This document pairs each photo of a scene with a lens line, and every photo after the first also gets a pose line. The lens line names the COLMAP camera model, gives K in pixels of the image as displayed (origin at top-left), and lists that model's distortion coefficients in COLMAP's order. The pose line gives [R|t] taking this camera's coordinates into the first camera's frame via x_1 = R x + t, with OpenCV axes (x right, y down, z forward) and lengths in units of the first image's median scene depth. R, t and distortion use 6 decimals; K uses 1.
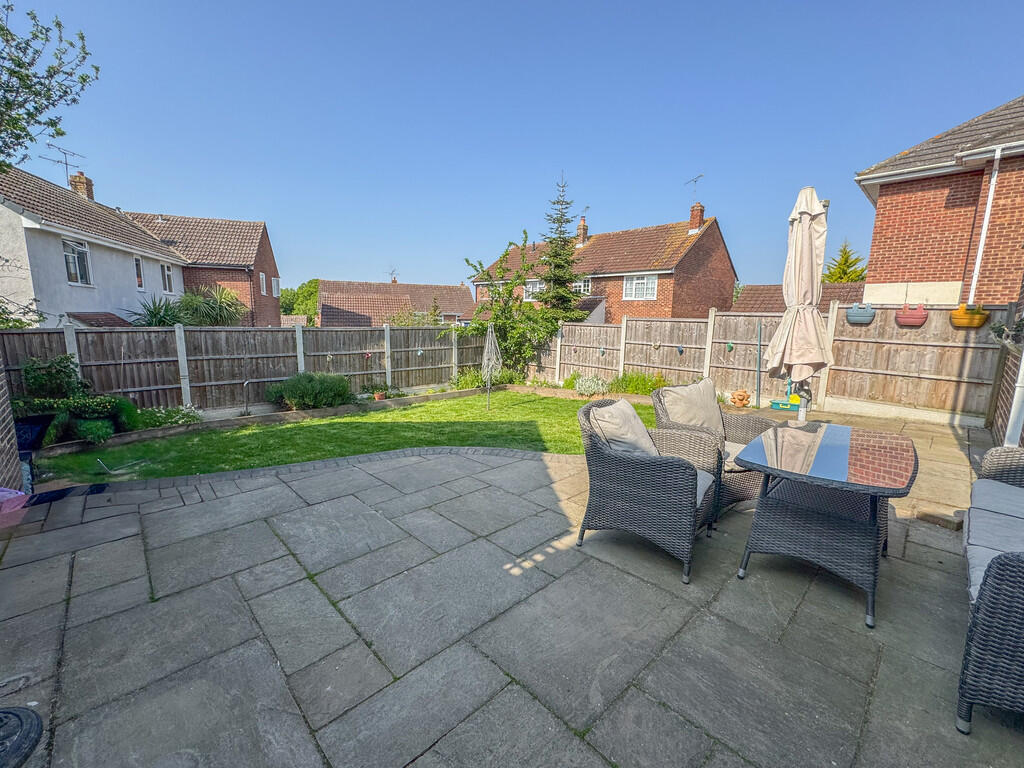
lens RADIAL K [[420.2, 0, 514.8], [0, 420.2, 385.6], [0, 0, 1]] dist [-0.001313, 0.000047]
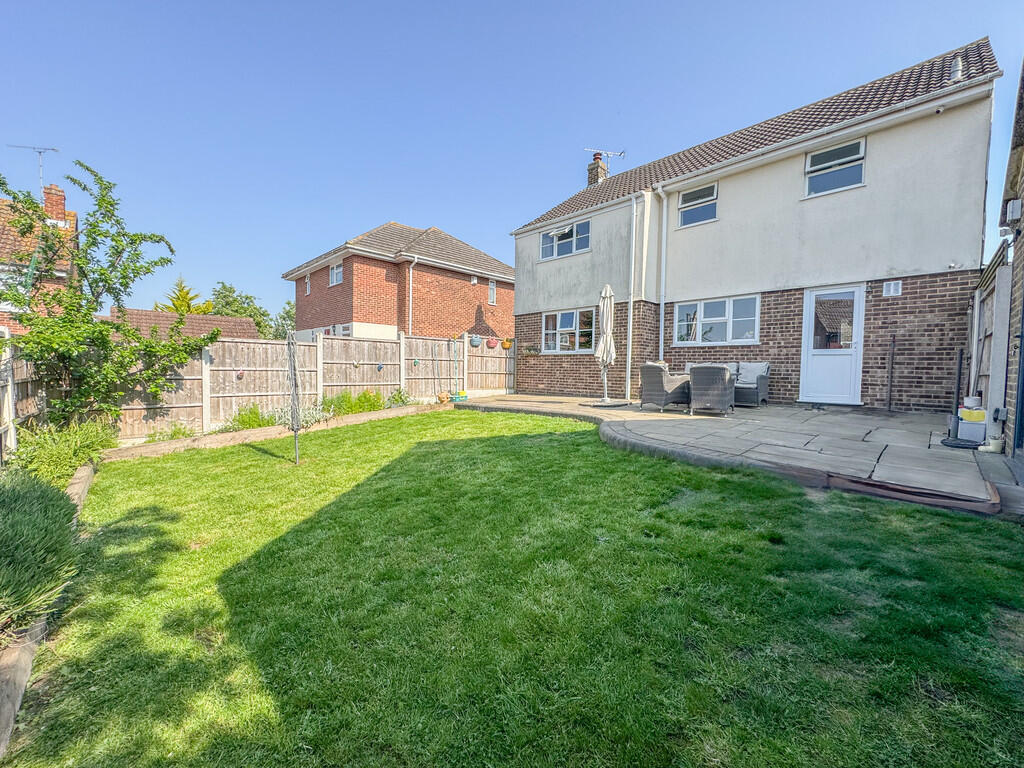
lens RADIAL K [[420.2, 0, 511.9], [0, 420.2, 385.1], [0, 0, 1]] dist [-0.001313, 0.000047]
pose [[-0.005190, -0.055783, 0.998429, -0.384474], [0.153111, 0.986626, 0.055919, -0.024981], [-0.988195, 0.153161, 0.003420, 0.354245]]
